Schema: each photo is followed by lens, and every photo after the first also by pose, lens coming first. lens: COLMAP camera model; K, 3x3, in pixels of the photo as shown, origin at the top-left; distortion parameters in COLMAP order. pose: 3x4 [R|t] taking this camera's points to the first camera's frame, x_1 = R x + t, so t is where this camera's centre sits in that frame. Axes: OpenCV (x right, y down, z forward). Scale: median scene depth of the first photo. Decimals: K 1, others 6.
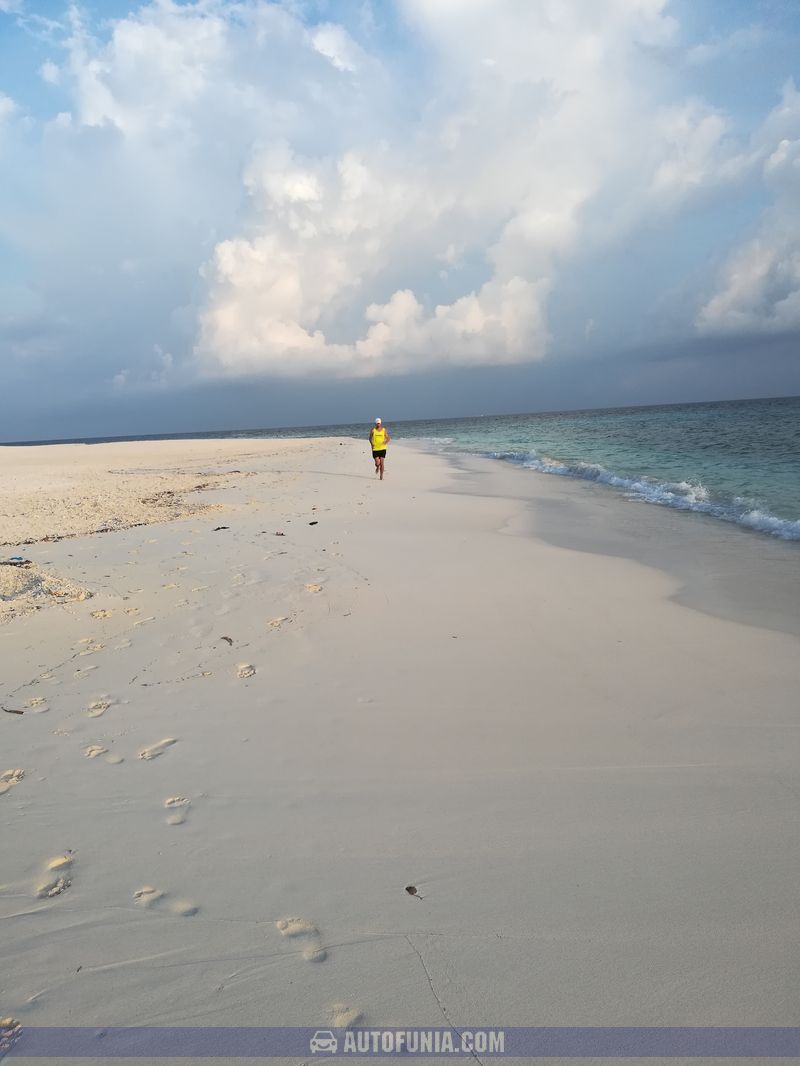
lens RADIAL K [[864.0, 0, 399.5], [0, 864.0, 542.4], [0, 0, 1]] dist [0.023368, -0.032649]
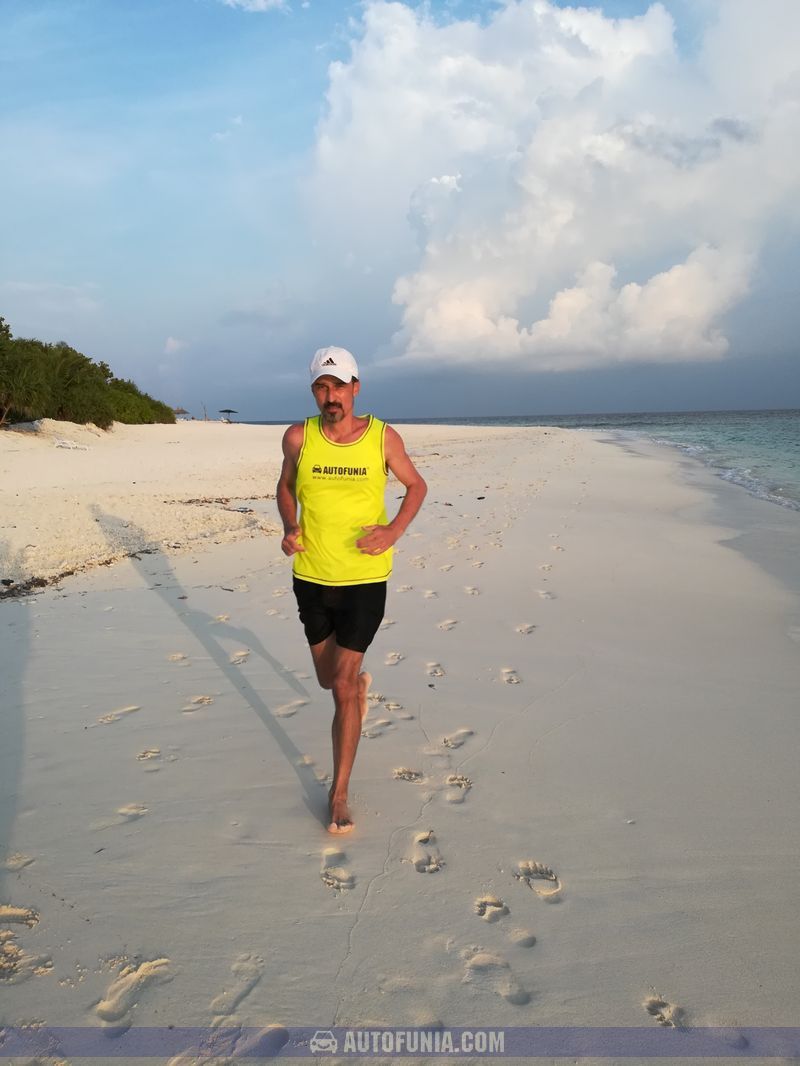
lens RADIAL K [[921.0, 0, 397.6], [0, 921.0, 543.5], [0, 0, 1]] dist [0.058665, -0.119840]
pose [[0.963102, 0.071966, -0.259336, 0.099284], [-0.071035, 0.997389, 0.012974, 0.026102], [0.259593, 0.005927, 0.965700, -0.189733]]
